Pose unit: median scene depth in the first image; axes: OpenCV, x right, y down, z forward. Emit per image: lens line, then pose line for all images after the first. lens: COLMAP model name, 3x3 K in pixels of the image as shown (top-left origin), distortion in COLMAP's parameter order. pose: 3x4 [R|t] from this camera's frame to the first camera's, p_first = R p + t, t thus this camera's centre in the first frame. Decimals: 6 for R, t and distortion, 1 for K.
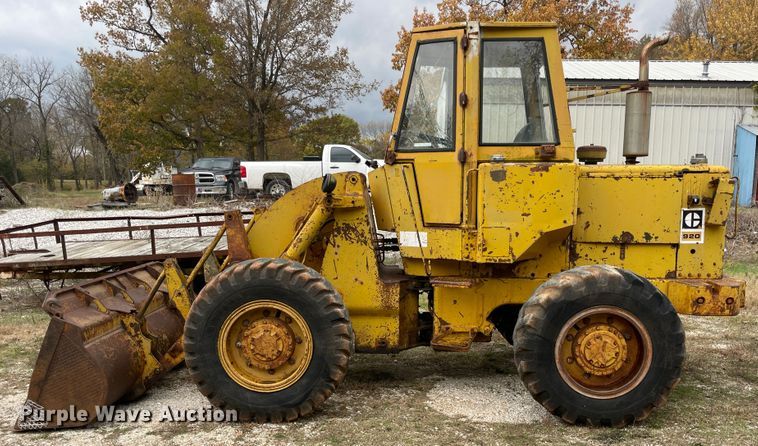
lens RADIAL K [[629.4, 0, 385.2], [0, 629.4, 264.4], [0, 0, 1]] dist [0.060216, -0.052883]
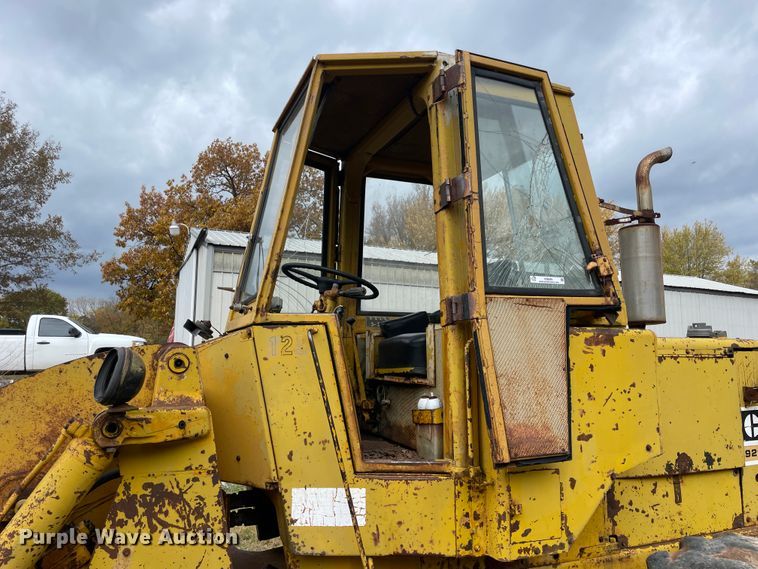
lens RADIAL K [[580.6, 0, 379.3], [0, 580.6, 288.9], [0, 0, 1]] dist [0.064537, -0.091218]
pose [[0.898993, 0.047423, 0.435389, -0.100124], [0.061324, 0.970697, -0.232350, -0.089321], [-0.433649, 0.235581, 0.869741, 0.632105]]
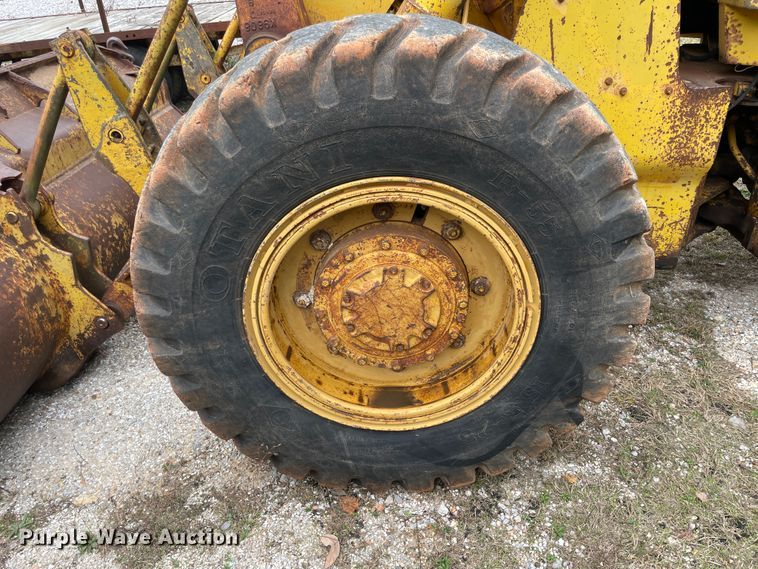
lens RADIAL K [[580.6, 0, 379.3], [0, 580.6, 289.1], [0, 0, 1]] dist [0.064537, -0.091218]
pose [[0.999741, -0.021143, -0.008473, -0.178928], [0.022776, 0.923279, 0.383454, 0.002326], [-0.000285, -0.383547, 0.923521, 0.679527]]
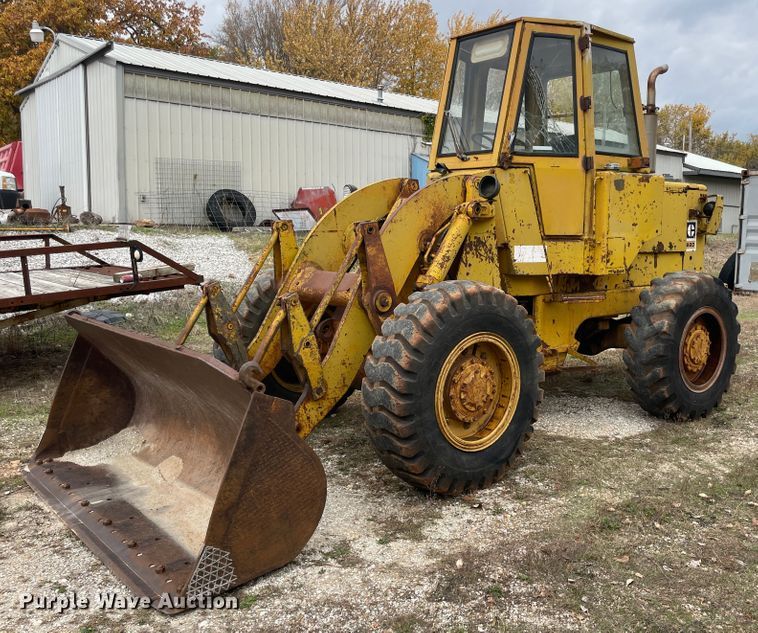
lens RADIAL K [[747.7, 0, 435.7], [0, 747.7, 301.9], [0, 0, 1]] dist [0.044659, 0.000000]
pose [[0.728376, -0.070423, 0.681549, -0.791880], [0.078304, 0.996743, 0.019308, -0.003538], [-0.680689, 0.039305, 0.731518, 0.327535]]
